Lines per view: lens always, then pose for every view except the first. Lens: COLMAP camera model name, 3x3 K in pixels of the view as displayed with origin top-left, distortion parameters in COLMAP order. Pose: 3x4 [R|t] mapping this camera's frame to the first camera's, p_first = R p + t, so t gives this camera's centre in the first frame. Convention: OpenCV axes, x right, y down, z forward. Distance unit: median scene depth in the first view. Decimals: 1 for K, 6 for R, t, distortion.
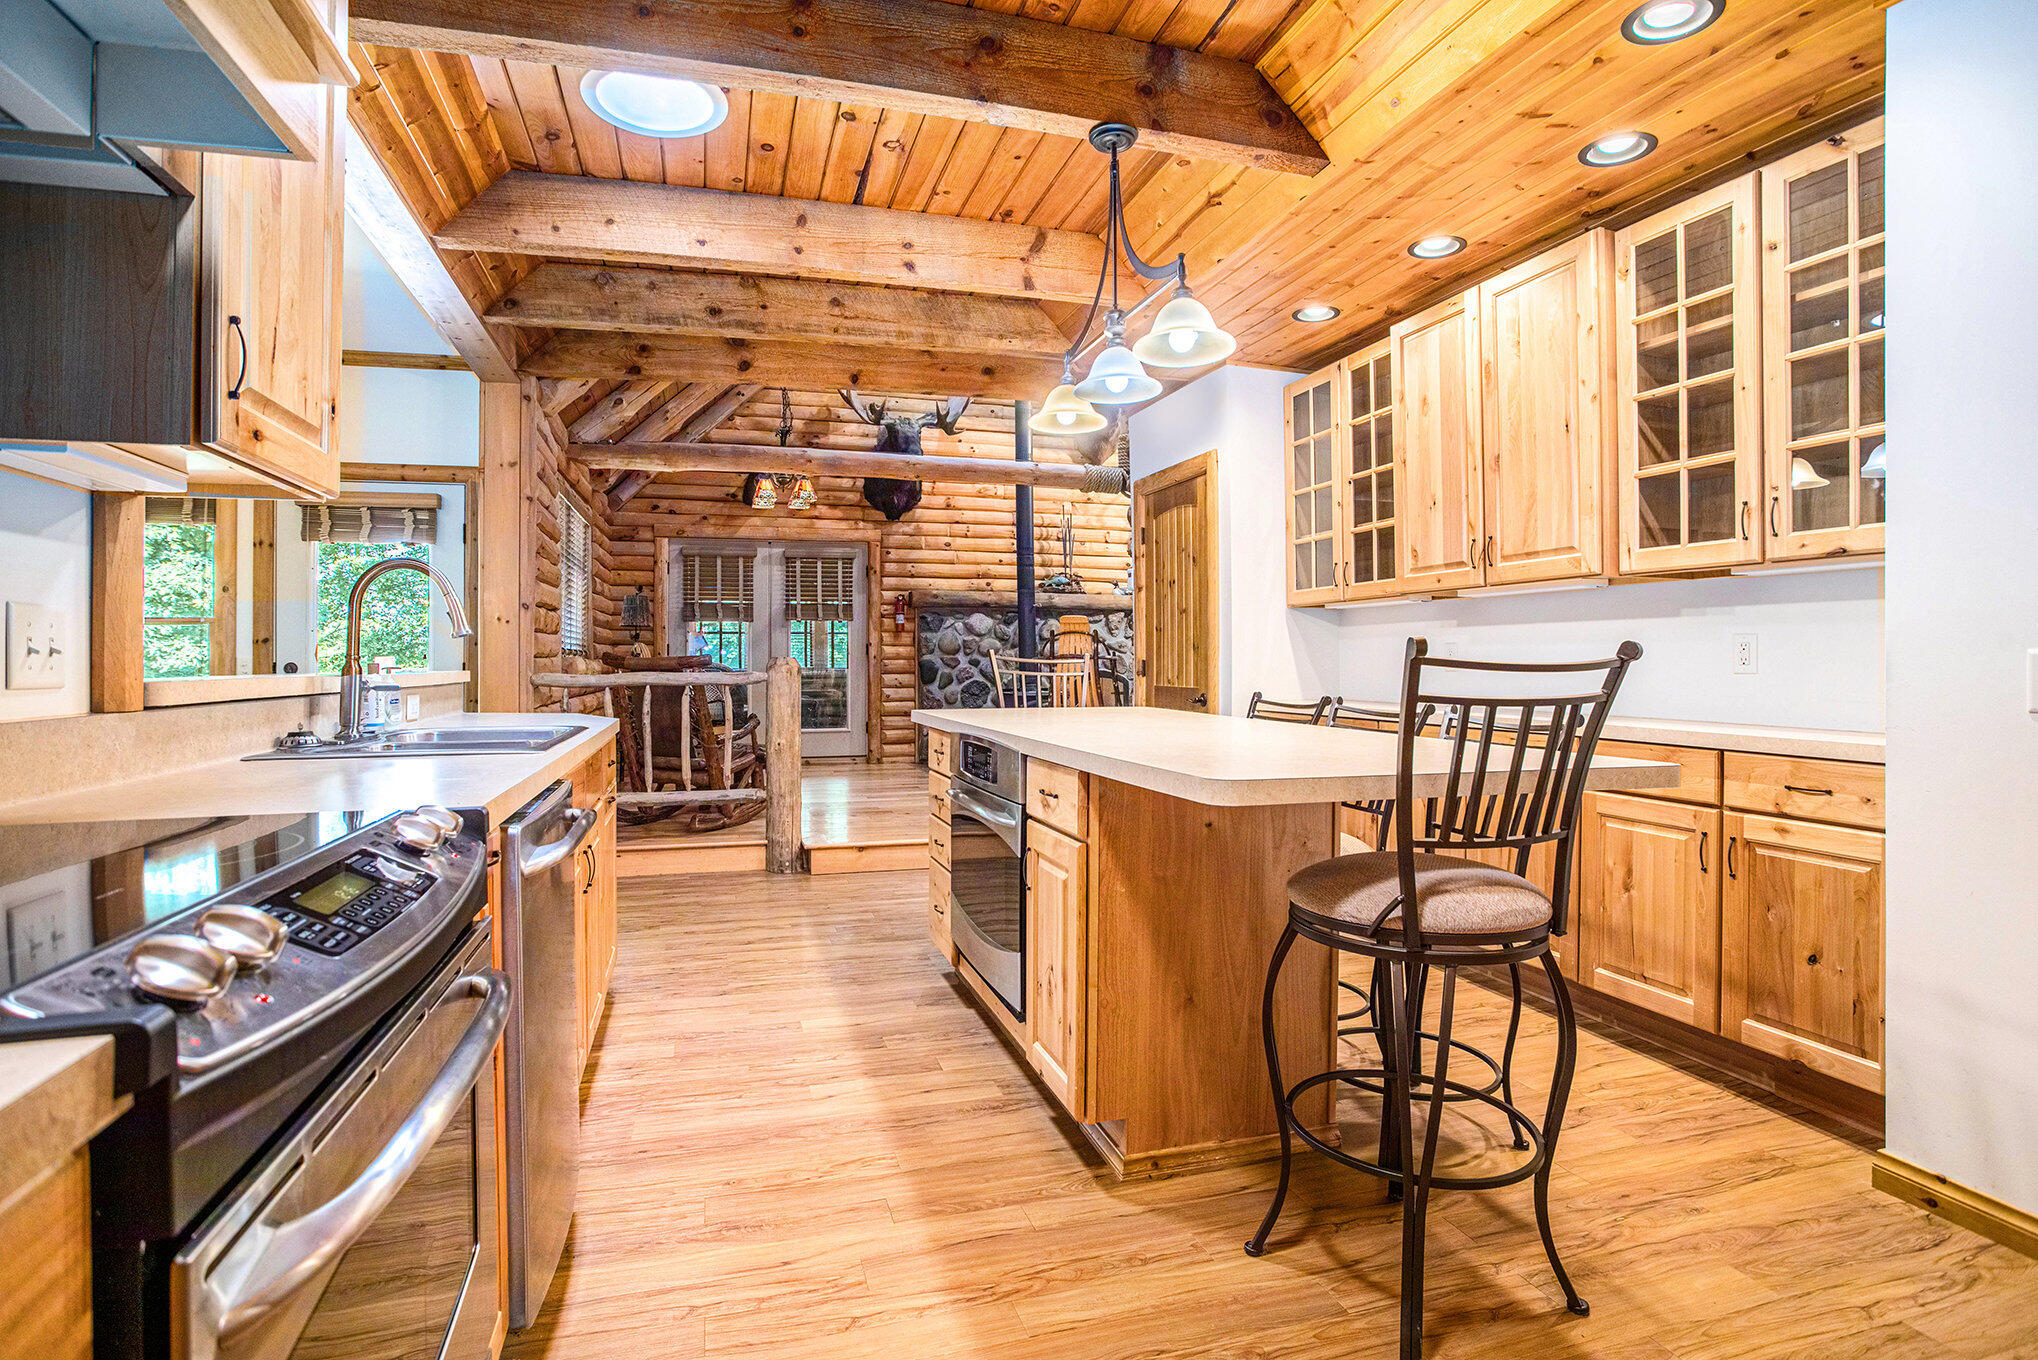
lens RADIAL K [[1047.7, 0, 1000.7], [0, 1047.7, 644.2], [0, 0, 1]] dist [-0.003117, 0.002132]
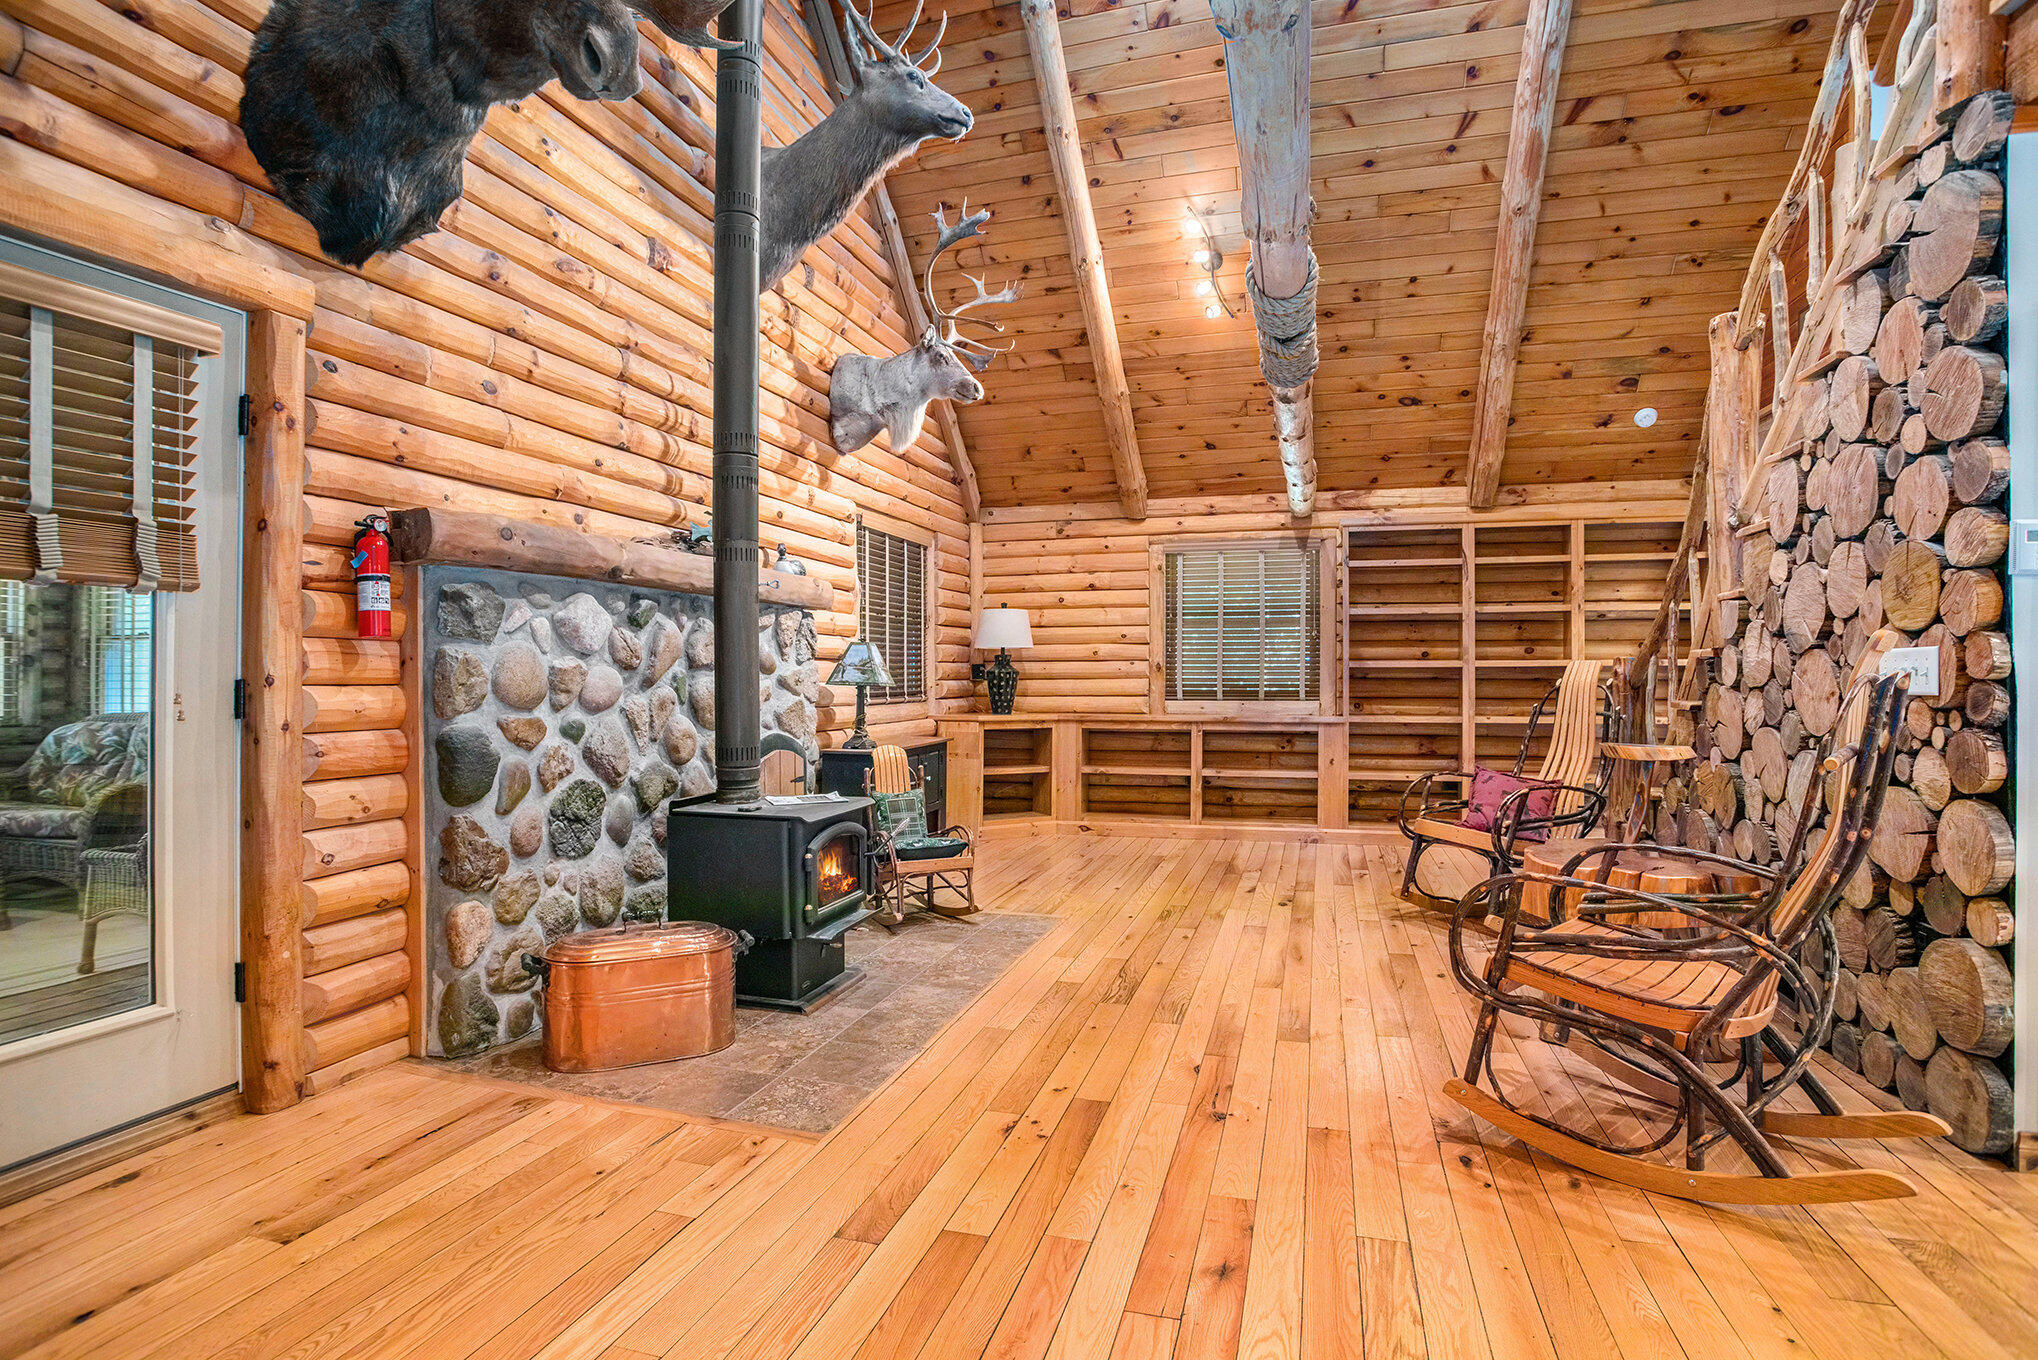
lens RADIAL K [[1047.7, 0, 1031.5], [0, 1047.7, 670.9], [0, 0, 1]] dist [-0.003117, 0.002132]
pose [[0.575835, 0.003154, 0.817560, -0.232300], [-0.008862, 0.999958, 0.002384, -0.005203], [-0.817518, -0.008618, 0.575838, 0.669282]]
